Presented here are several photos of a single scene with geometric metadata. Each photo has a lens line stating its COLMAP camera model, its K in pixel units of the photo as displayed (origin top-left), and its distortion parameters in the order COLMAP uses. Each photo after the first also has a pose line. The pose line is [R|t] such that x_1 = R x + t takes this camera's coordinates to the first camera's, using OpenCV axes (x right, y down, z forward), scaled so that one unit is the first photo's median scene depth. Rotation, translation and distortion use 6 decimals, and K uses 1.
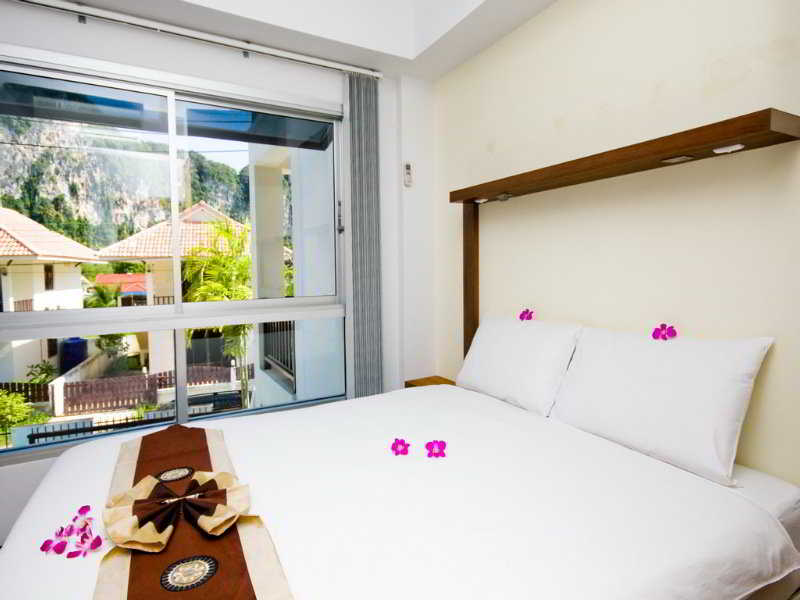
lens RADIAL K [[441.5, 0, 399.3], [0, 441.5, 293.5], [0, 0, 1]] dist [0.003296, 0.003506]
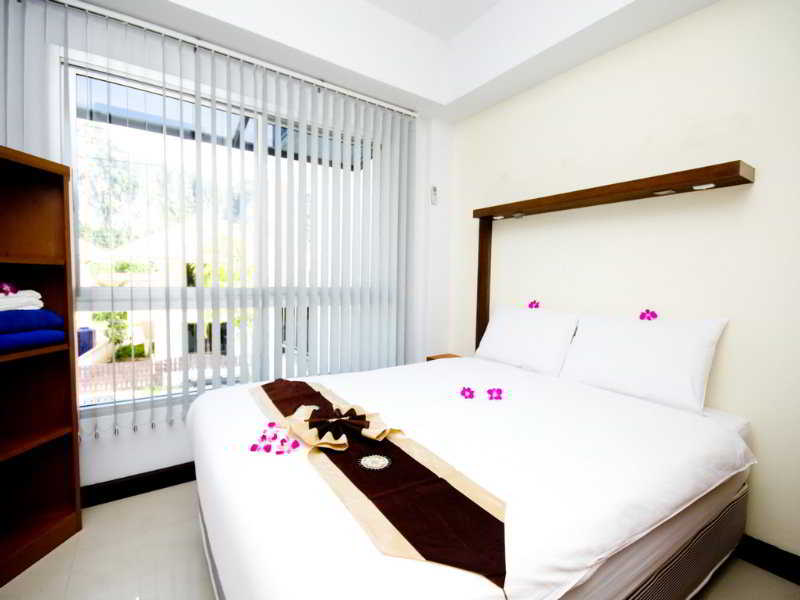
lens RADIAL K [[369.1, 0, 399.0], [0, 369.1, 301.7], [0, 0, 1]] dist [-0.002657, -0.000274]
pose [[0.995136, 0.032930, 0.092847, -0.296282], [-0.033363, 0.999438, 0.003120, 0.067602], [-0.092693, -0.006202, 0.995675, -0.091603]]
